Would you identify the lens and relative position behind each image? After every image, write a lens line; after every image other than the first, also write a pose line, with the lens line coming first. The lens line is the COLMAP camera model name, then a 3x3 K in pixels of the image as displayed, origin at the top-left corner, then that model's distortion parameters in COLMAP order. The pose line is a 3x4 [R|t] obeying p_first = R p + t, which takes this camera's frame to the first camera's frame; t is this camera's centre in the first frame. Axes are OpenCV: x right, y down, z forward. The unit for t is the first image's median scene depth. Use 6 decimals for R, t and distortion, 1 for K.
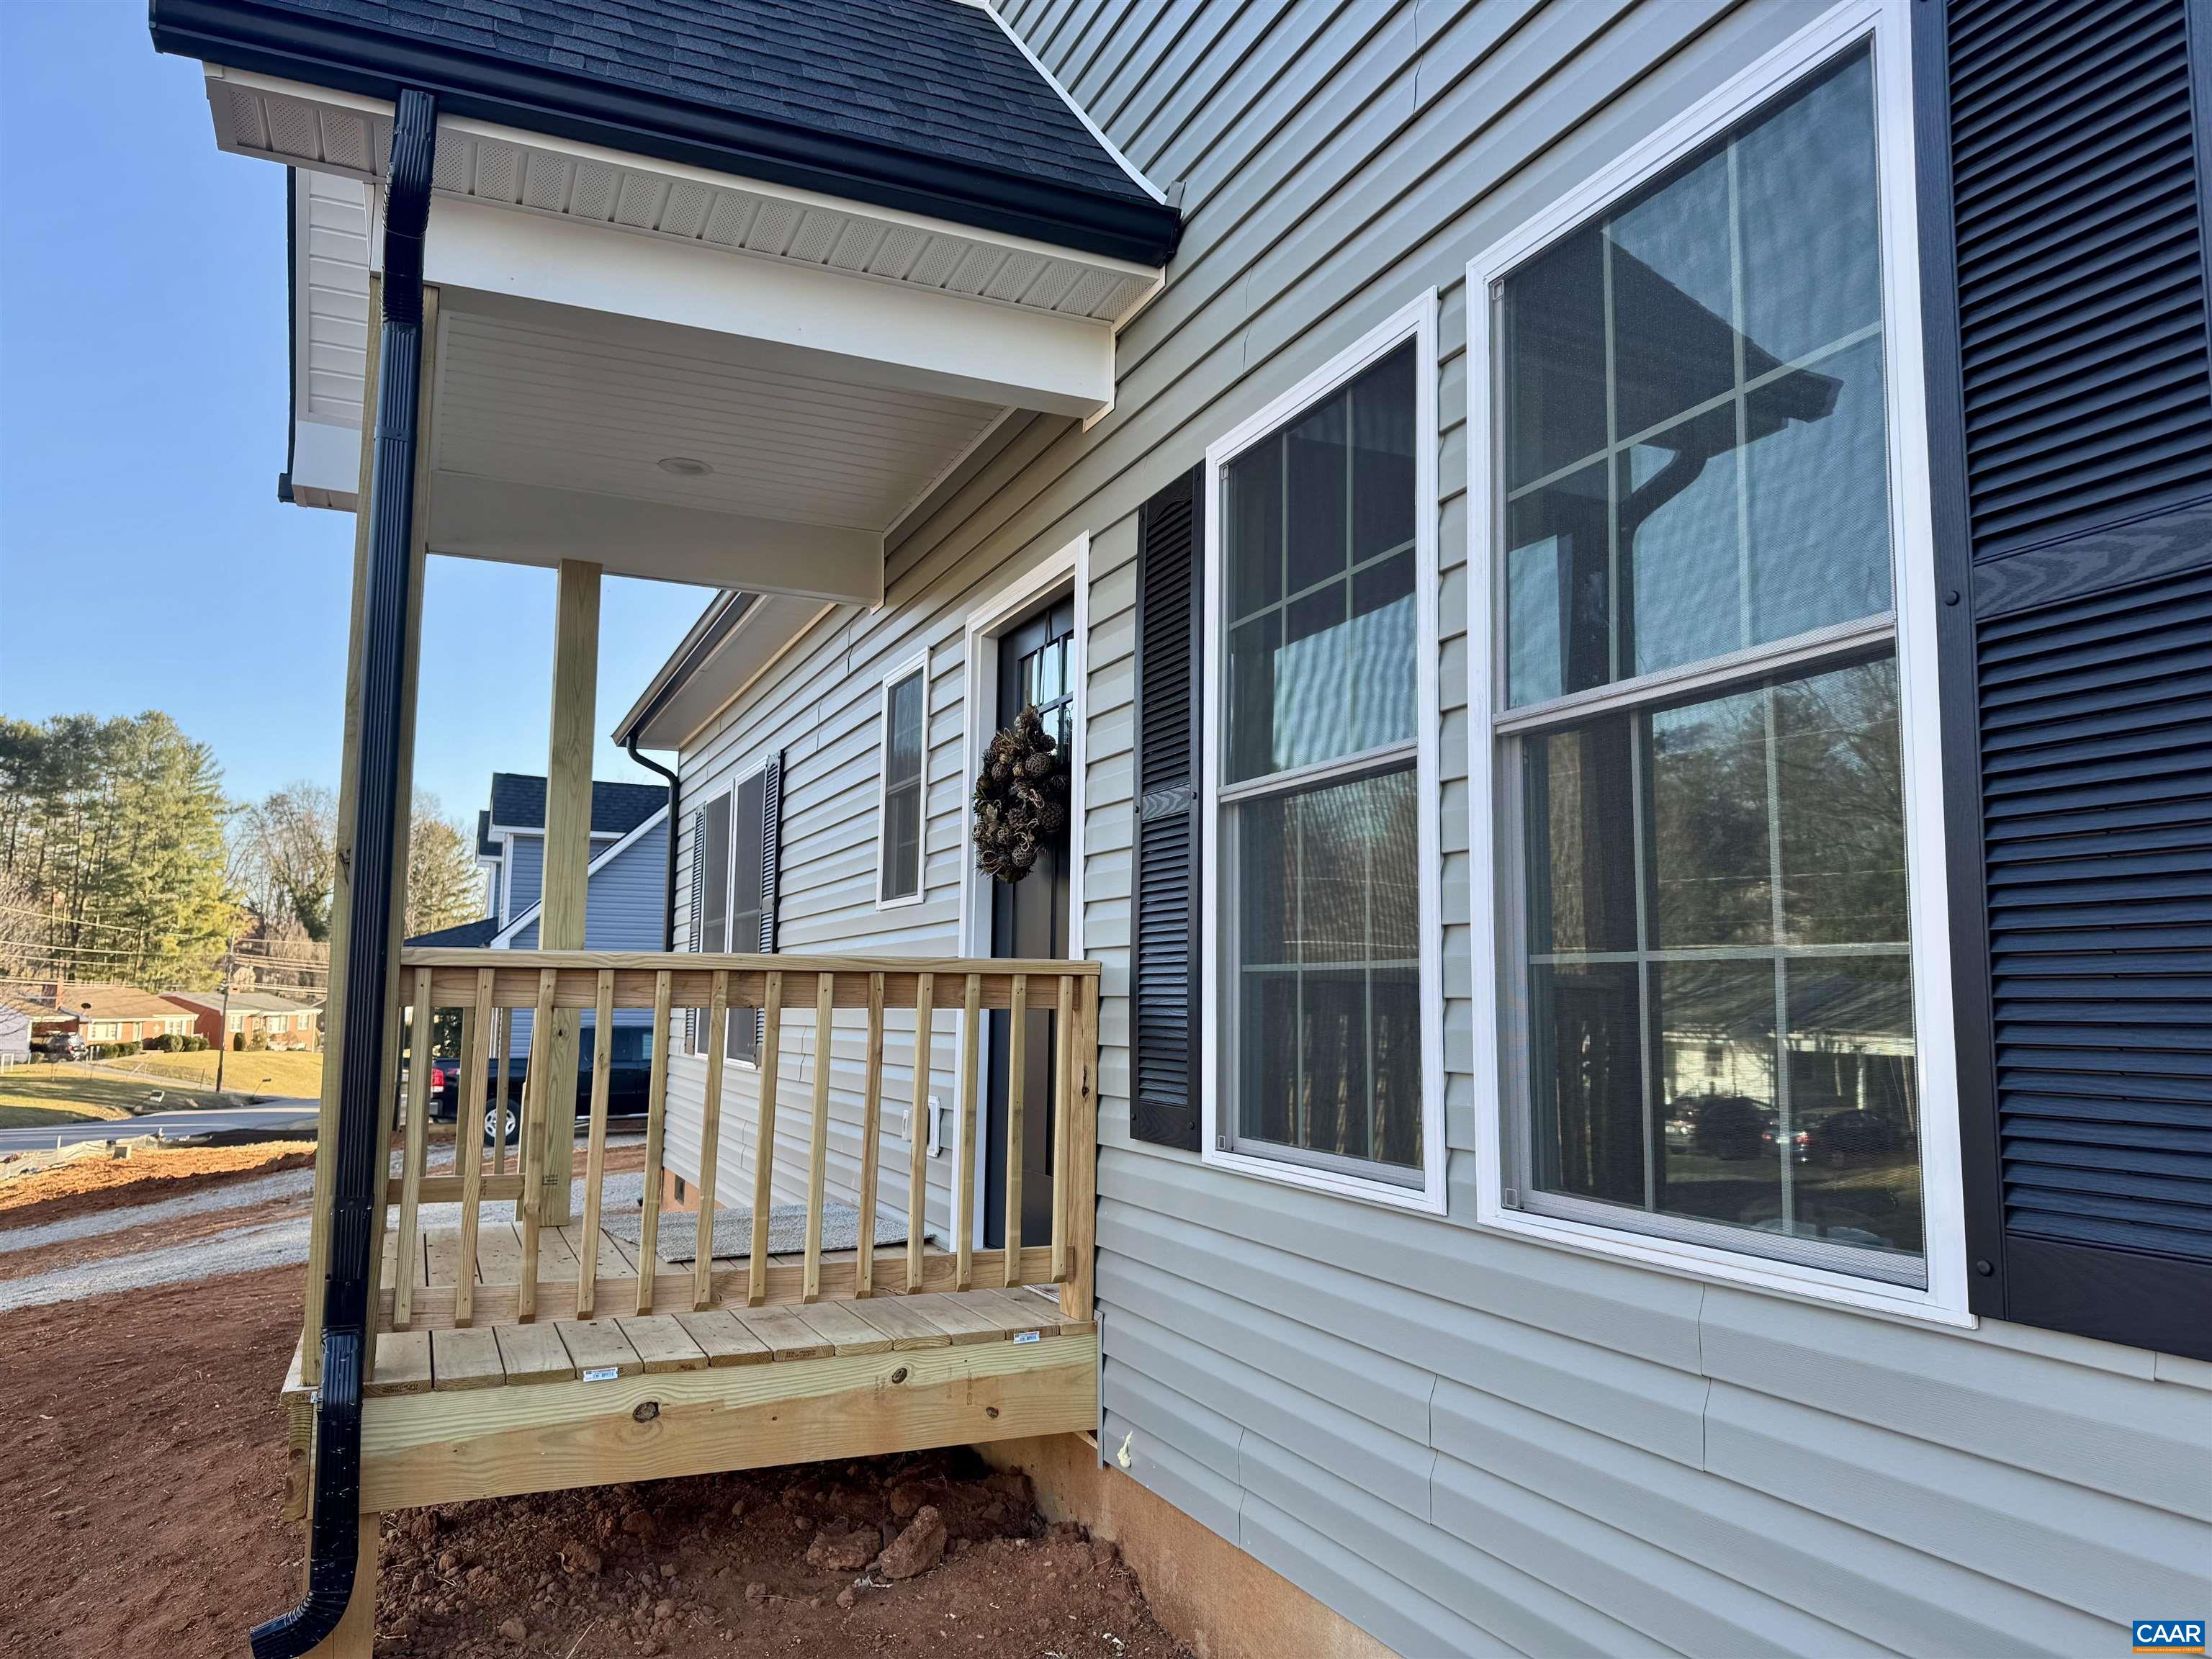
lens RADIAL K [[1550.7, 0, 1106.0], [0, 1550.7, 829.5], [0, 0, 1]] dist [0.002717, 0.000507]
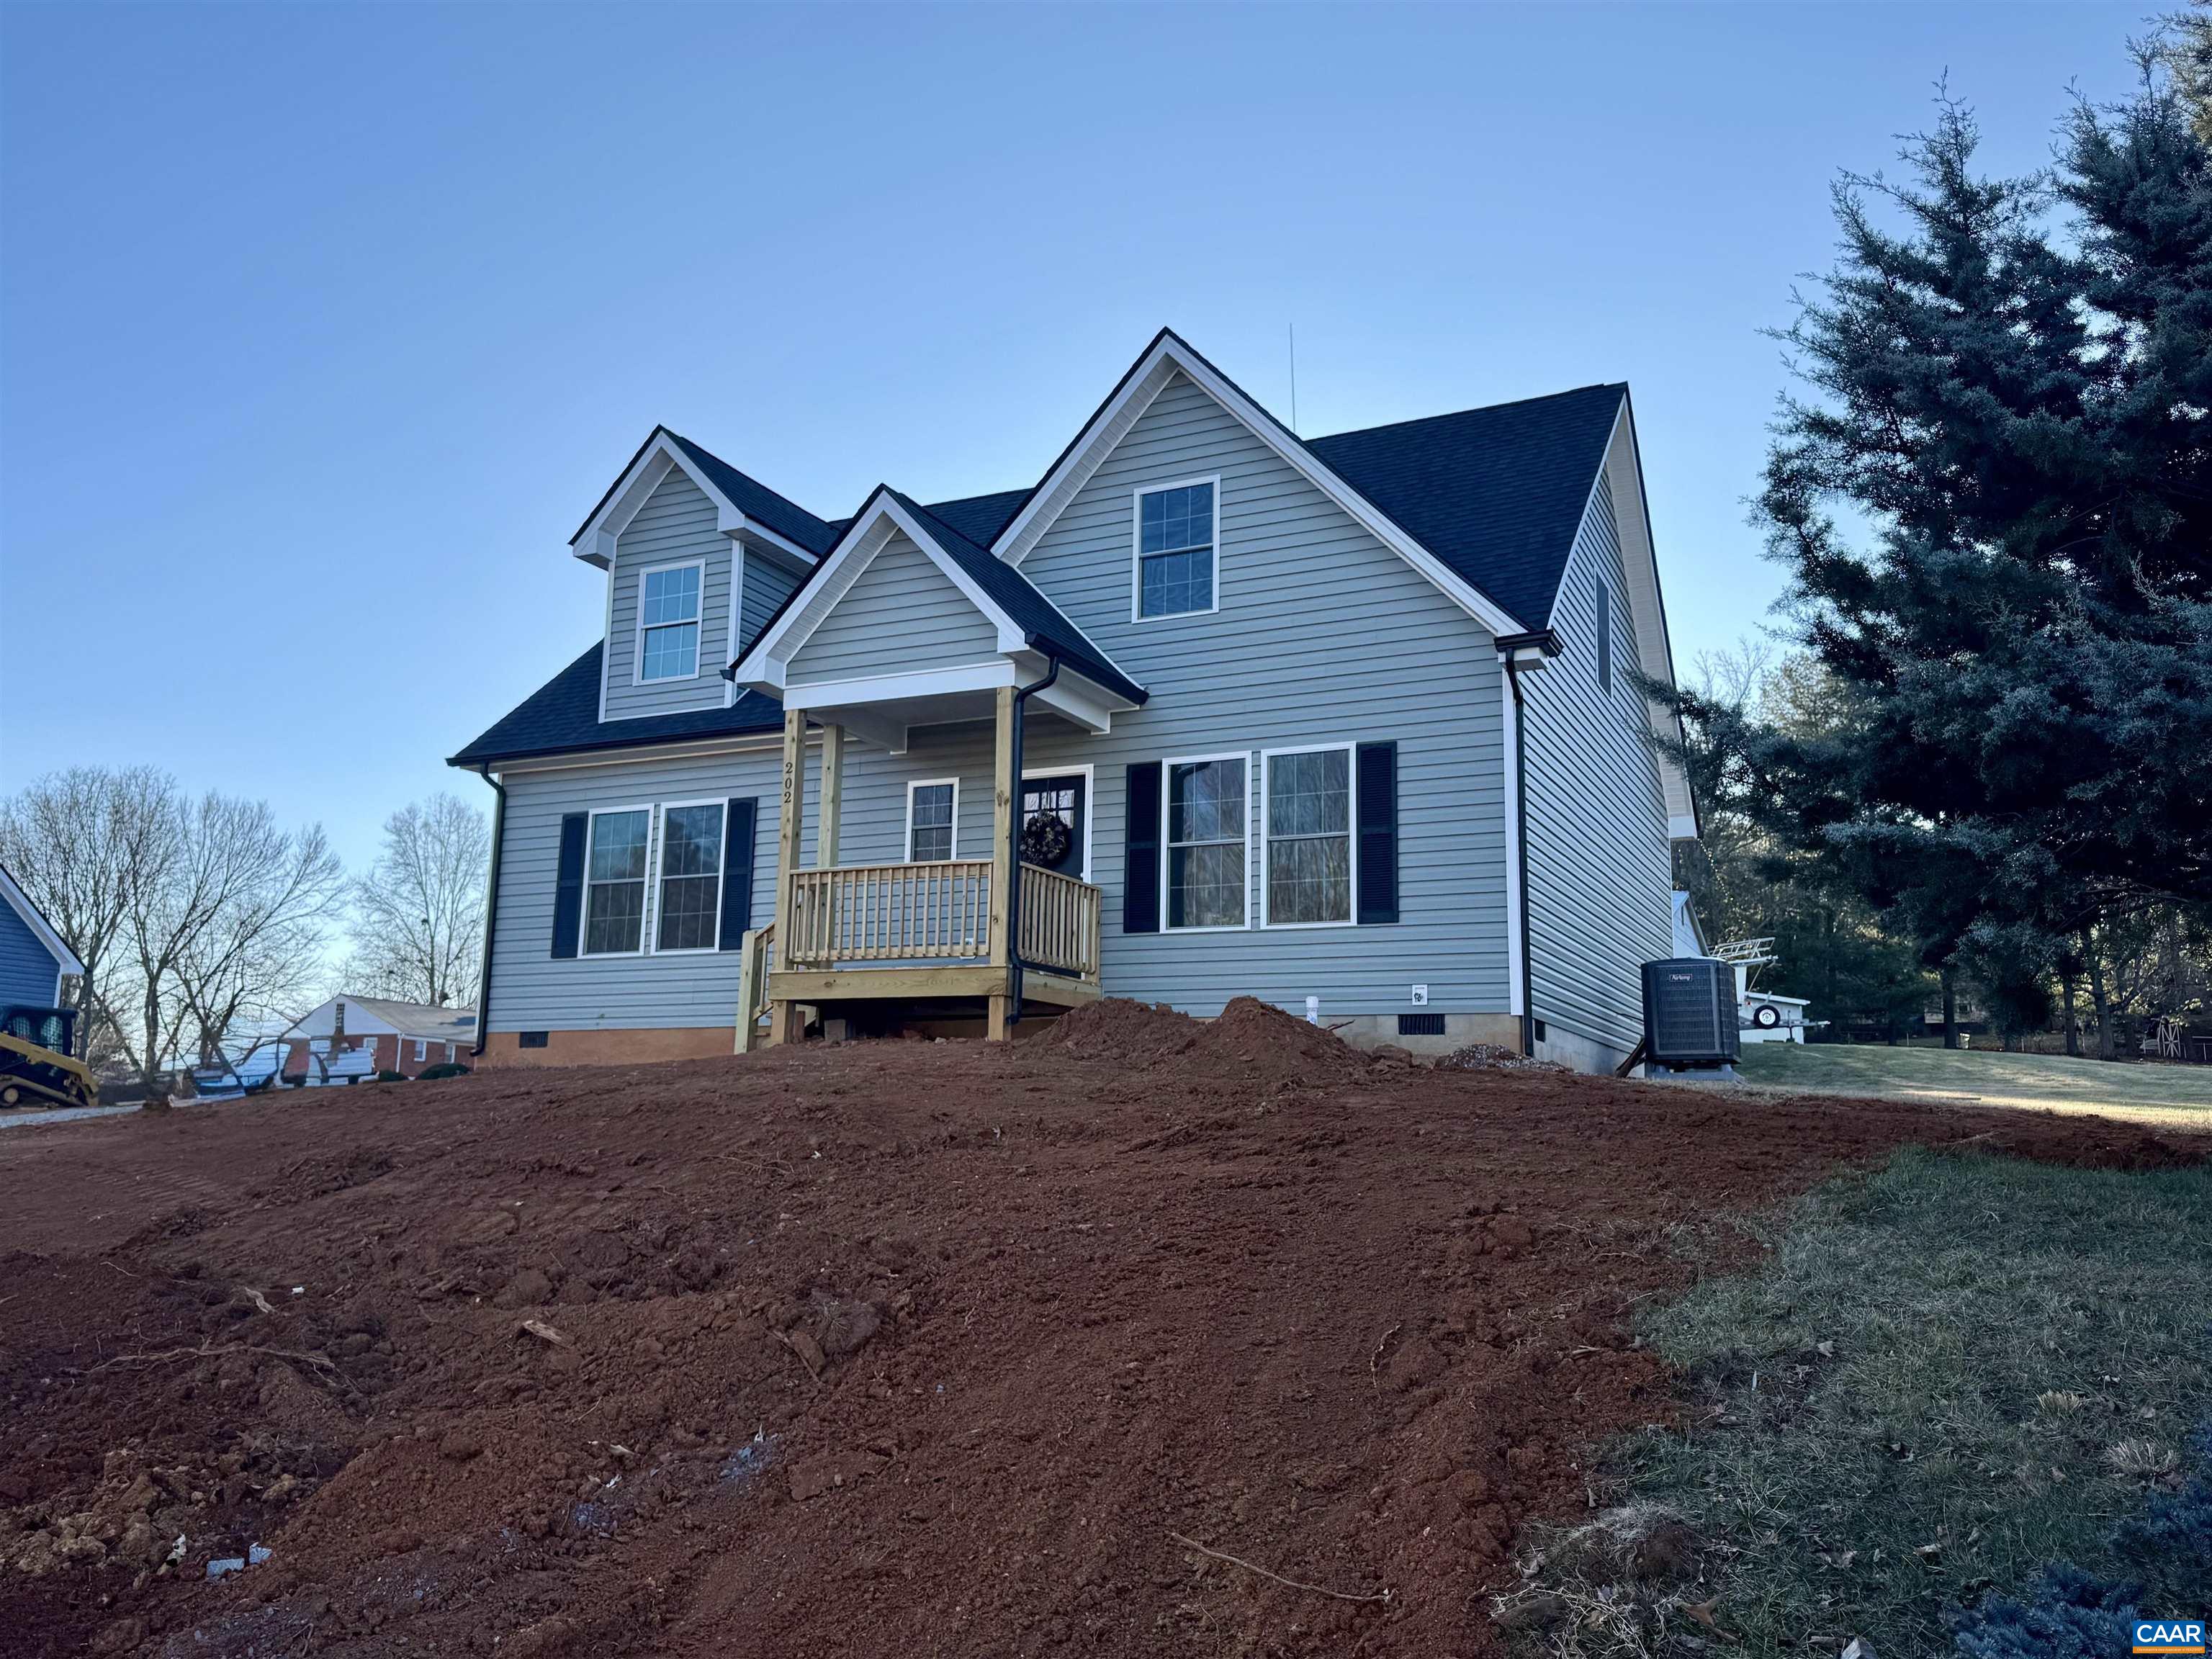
lens RADIAL K [[1729.6, 0, 1106.0], [0, 1729.6, 829.5], [0, 0, 1]] dist [-0.000112, -0.000024]
pose [[0.766720, 0.114983, 0.631600, -2.738955], [-0.081142, 0.993297, -0.082329, 0.304968], [-0.636833, 0.011874, 0.770910, -2.266262]]
